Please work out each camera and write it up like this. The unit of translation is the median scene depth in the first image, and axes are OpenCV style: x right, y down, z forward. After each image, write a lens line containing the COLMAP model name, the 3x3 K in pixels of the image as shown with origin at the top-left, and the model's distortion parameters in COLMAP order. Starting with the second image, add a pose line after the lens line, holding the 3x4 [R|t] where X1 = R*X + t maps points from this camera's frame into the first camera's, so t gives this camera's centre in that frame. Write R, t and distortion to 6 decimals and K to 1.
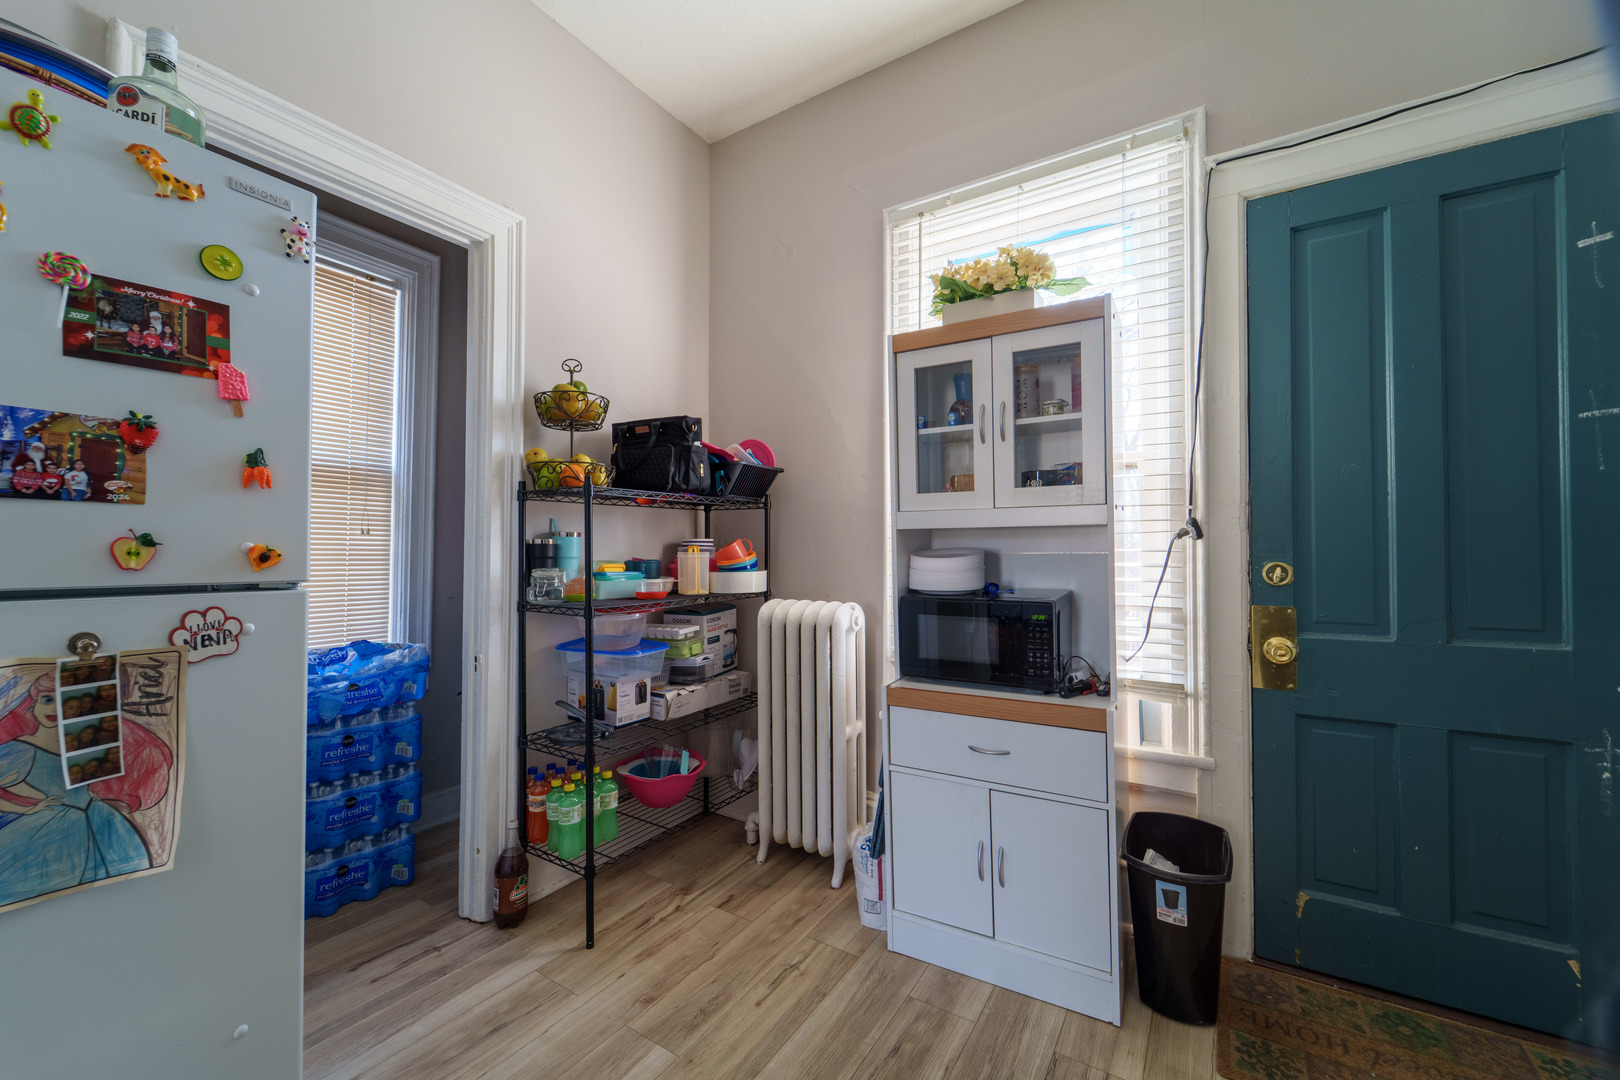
lens RADIAL K [[647.4, 0, 806.4], [0, 647.4, 536.8], [0, 0, 1]] dist [0.002857, -0.000087]
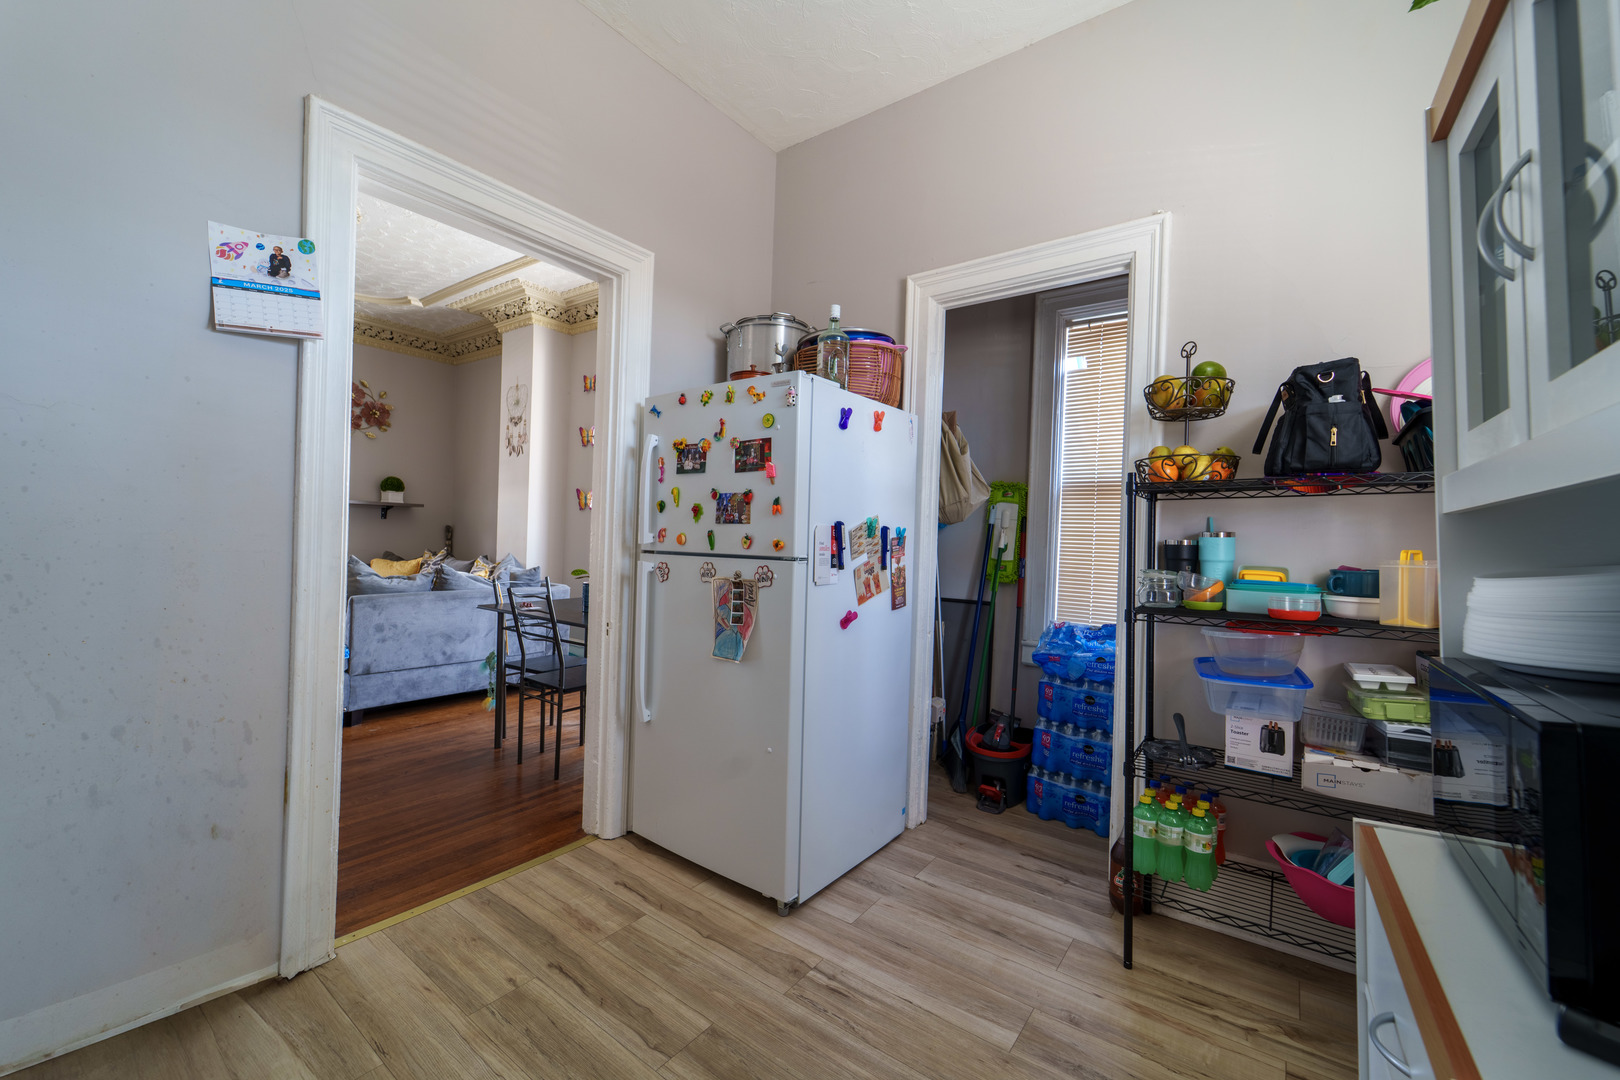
lens RADIAL K [[647.4, 0, 808.0], [0, 647.4, 538.5], [0, 0, 1]] dist [0.002857, -0.000087]
pose [[-0.067480, -0.008402, -0.997685, 0.691683], [-0.003573, 0.999960, -0.008180, 0.013074], [0.997714, 0.003013, -0.067508, 0.627005]]
